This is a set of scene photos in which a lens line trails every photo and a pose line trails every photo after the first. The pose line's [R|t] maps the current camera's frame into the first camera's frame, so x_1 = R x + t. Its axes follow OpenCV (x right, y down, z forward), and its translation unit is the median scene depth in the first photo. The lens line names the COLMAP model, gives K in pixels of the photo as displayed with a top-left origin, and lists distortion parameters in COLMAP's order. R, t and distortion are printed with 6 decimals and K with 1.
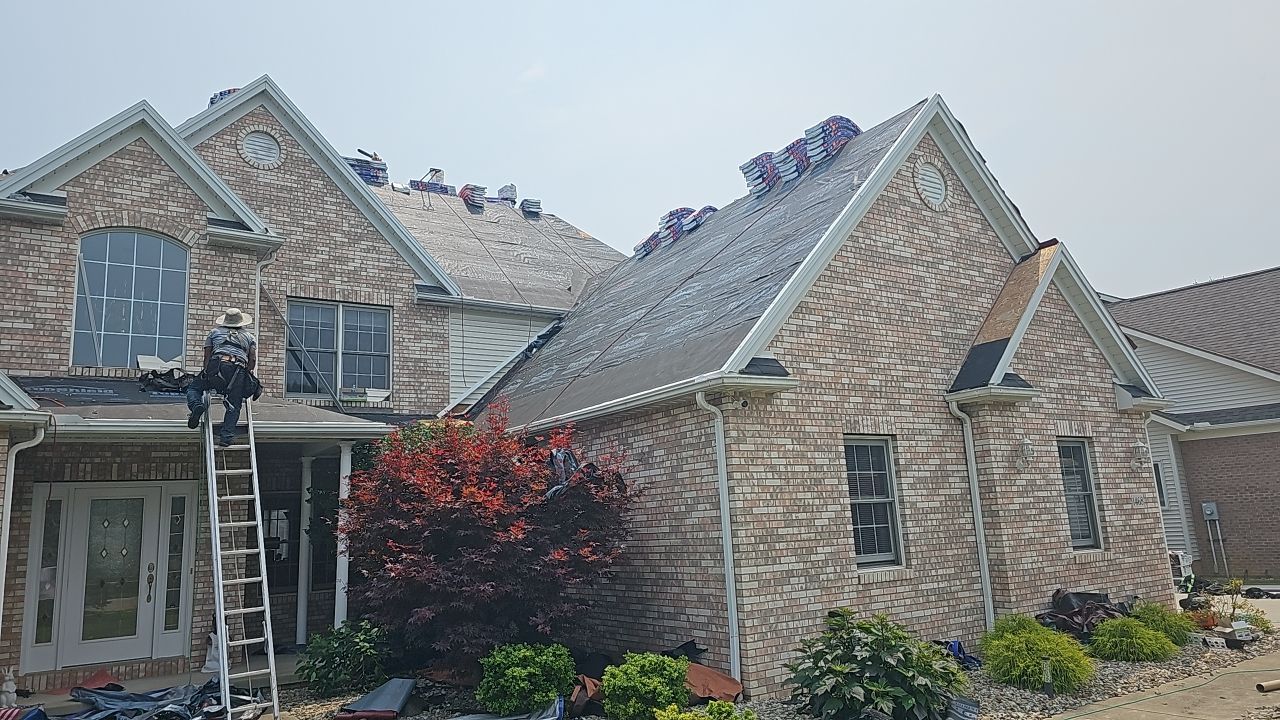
lens RADIAL K [[854.7, 0, 640.0], [0, 854.7, 360.0], [0, 0, 1]] dist [0.071926, -0.081988]
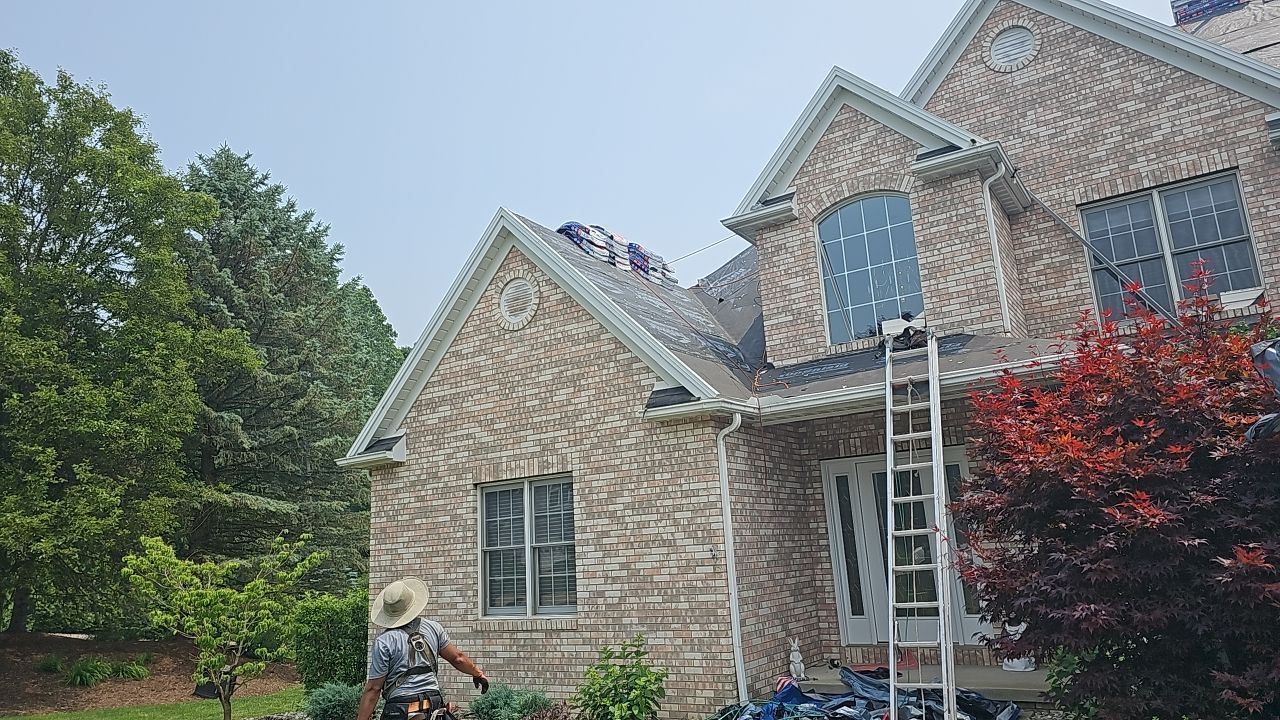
lens RADIAL K [[855.8, 0, 642.1], [0, 855.8, 352.3], [0, 0, 1]] dist [0.094492, -0.093311]
pose [[0.393371, -0.180007, -0.901586, 0.169391], [0.213741, 0.971682, -0.100745, 0.066763], [0.894189, -0.153076, 0.420706, 0.358507]]
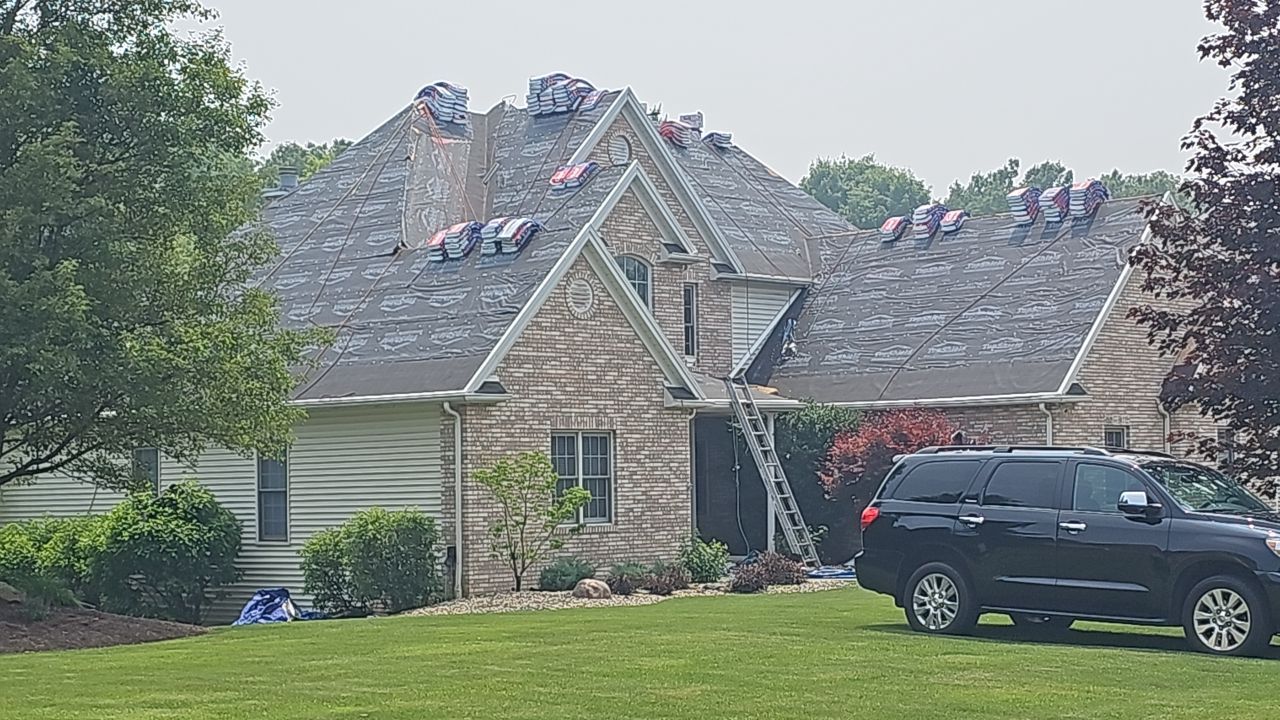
lens RADIAL K [[2324.0, 0, 631.7], [0, 2324.0, 443.6], [0, 0, 1]] dist [0.284502, -1.340392]
pose [[0.972957, 0.038482, 0.227757, -1.458192], [-0.075461, 0.984877, 0.155956, -0.448648], [-0.218311, -0.168926, 0.961147, -2.744913]]
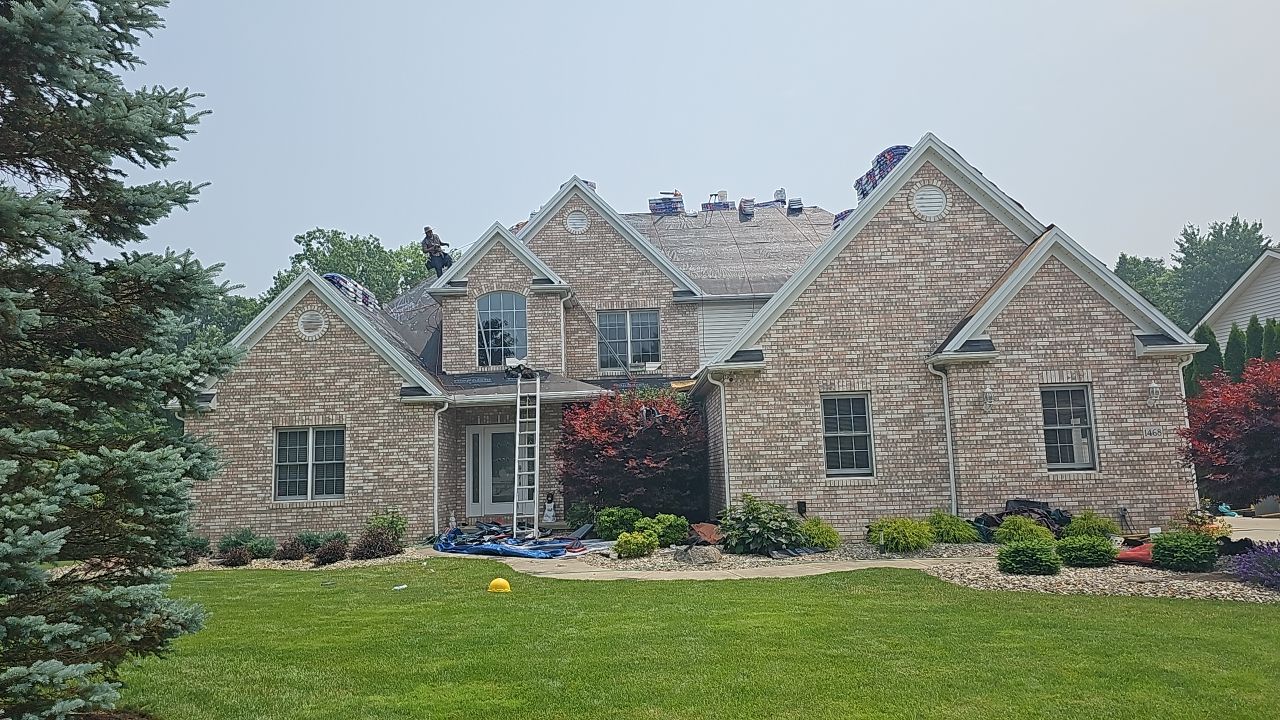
lens RADIAL K [[854.7, 0, 640.0], [0, 854.7, 360.0], [0, 0, 1]] dist [0.071926, -0.081988]
pose [[0.828099, -0.050545, -0.558299, 0.718399], [0.097357, 0.993760, 0.054437, -0.076144], [0.552064, -0.099433, 0.827852, -0.397835]]
